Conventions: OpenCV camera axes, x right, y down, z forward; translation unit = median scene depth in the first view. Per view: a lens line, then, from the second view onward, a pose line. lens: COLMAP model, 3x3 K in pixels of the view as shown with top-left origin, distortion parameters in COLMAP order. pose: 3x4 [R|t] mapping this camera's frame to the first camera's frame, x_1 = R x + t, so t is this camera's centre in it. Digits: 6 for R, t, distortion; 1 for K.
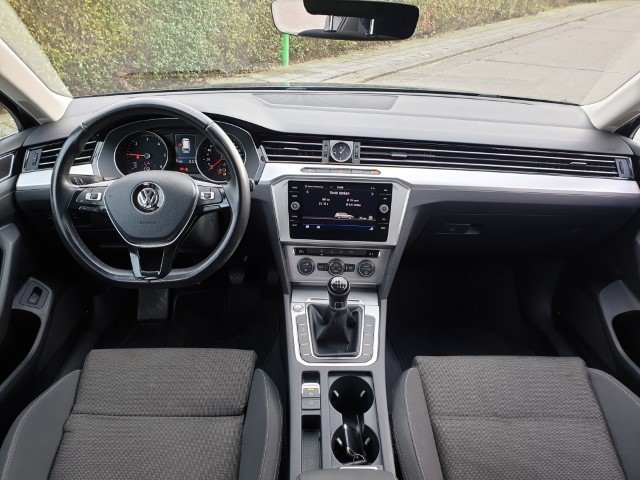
lens RADIAL K [[491.4, 0, 328.1], [0, 491.4, 243.1], [0, 0, 1]] dist [0.010021, 0.002678]
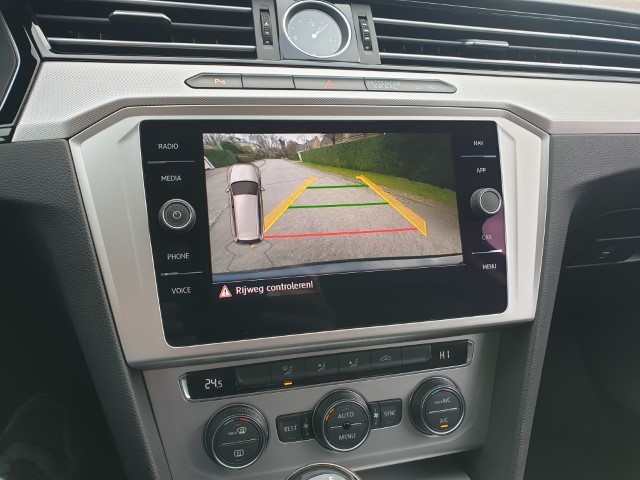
lens RADIAL K [[496.7, 0, 320.0], [0, 496.7, 240.0], [0, 0, 1]] dist [0.010654, 0.001775]
pose [[0.967280, -0.088801, 0.237663, -0.056871], [0.112212, 0.989882, -0.086839, -0.031708], [-0.227547, 0.110667, 0.967458, 0.724631]]
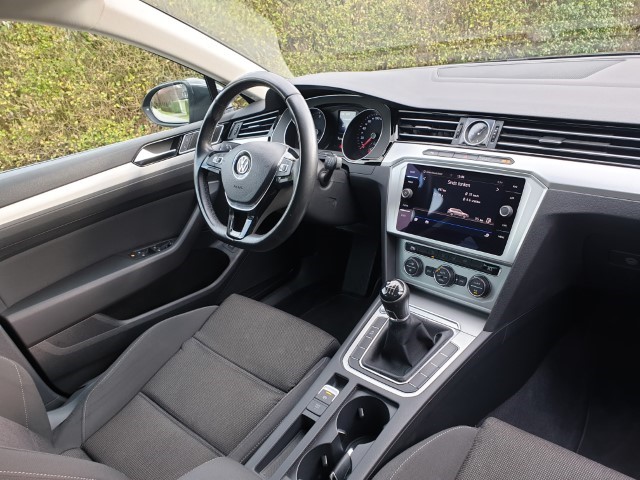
lens RADIAL K [[518.2, 0, 303.1], [0, 518.2, 228.9], [0, 0, 1]] dist [-0.009491, -0.004137]
pose [[0.668839, 0.164912, -0.724885, 0.470806], [-0.185284, 0.981293, 0.052286, -0.027596], [0.719947, 0.099339, 0.686883, 0.250864]]
